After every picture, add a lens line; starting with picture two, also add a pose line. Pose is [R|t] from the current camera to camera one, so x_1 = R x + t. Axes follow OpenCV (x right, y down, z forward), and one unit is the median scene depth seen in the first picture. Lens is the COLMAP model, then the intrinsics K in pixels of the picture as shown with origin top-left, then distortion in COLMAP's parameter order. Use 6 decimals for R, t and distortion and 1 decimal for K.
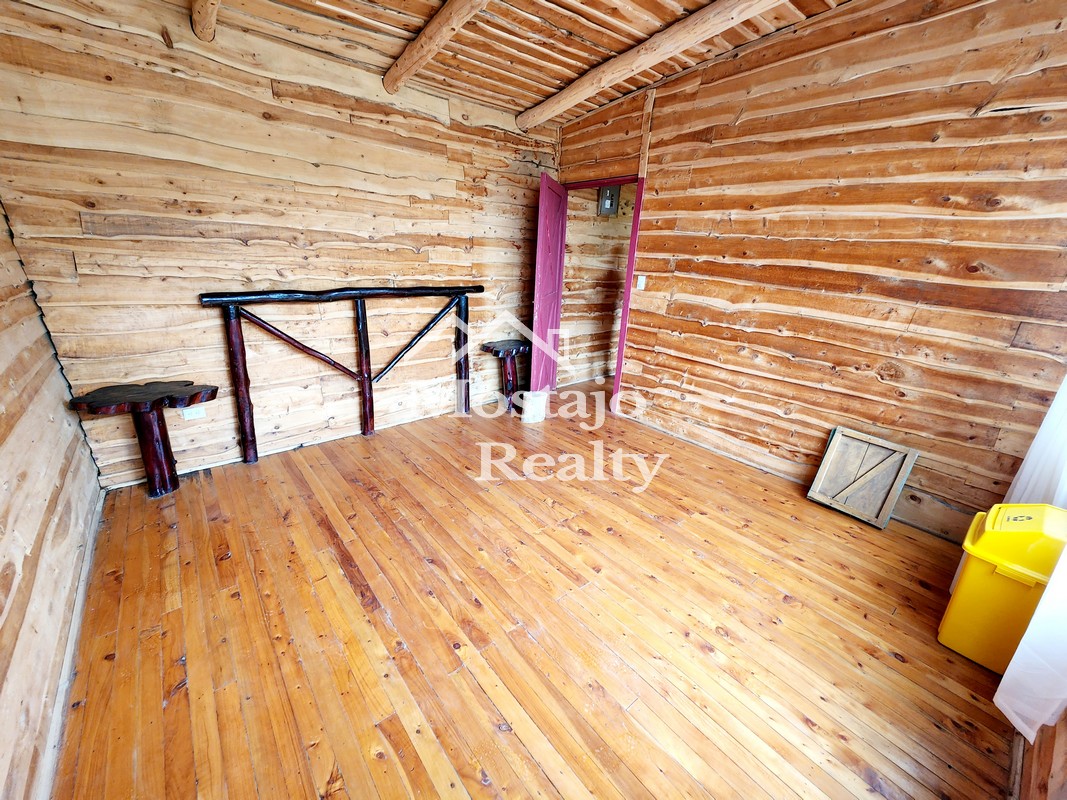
lens RADIAL K [[435.7, 0, 533.5], [0, 435.7, 400.0], [0, 0, 1]] dist [0.000145, -0.003561]
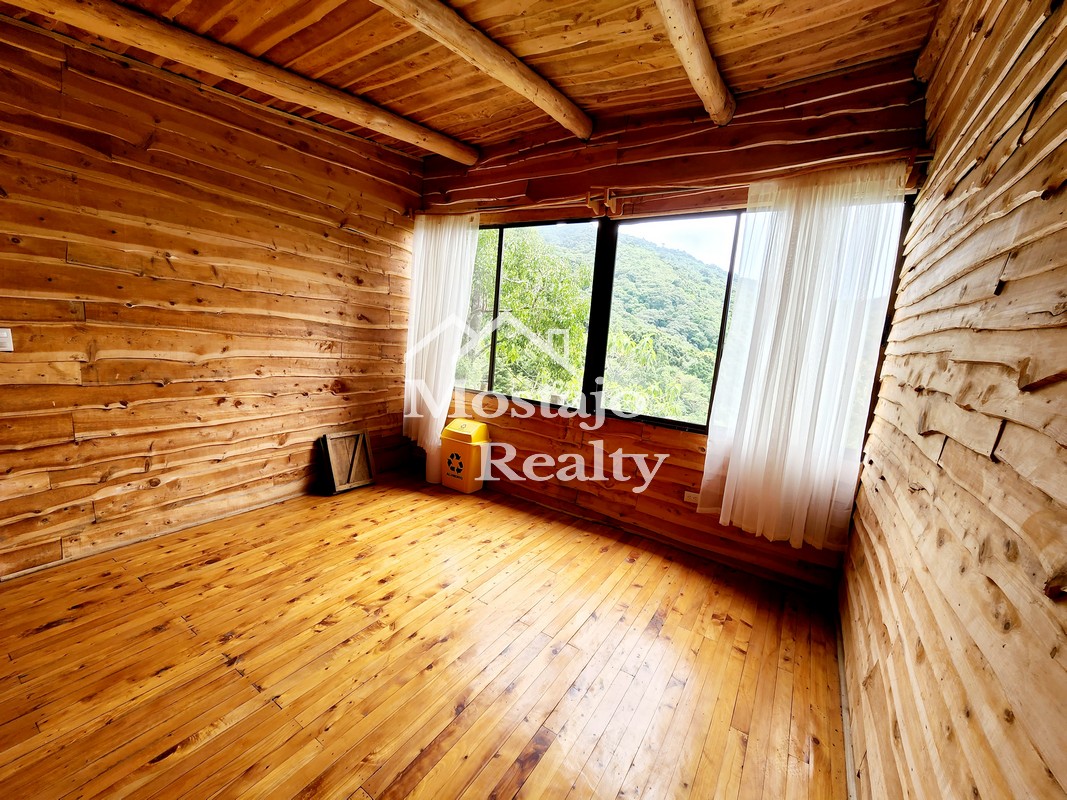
lens RADIAL K [[435.7, 0, 533.5], [0, 435.7, 400.0], [0, 0, 1]] dist [0.000145, -0.003561]
pose [[-0.303511, -0.207316, 0.930001, -0.548935], [0.230722, 0.931005, 0.282837, -0.209543], [-0.924472, 0.300416, -0.234738, 0.551410]]
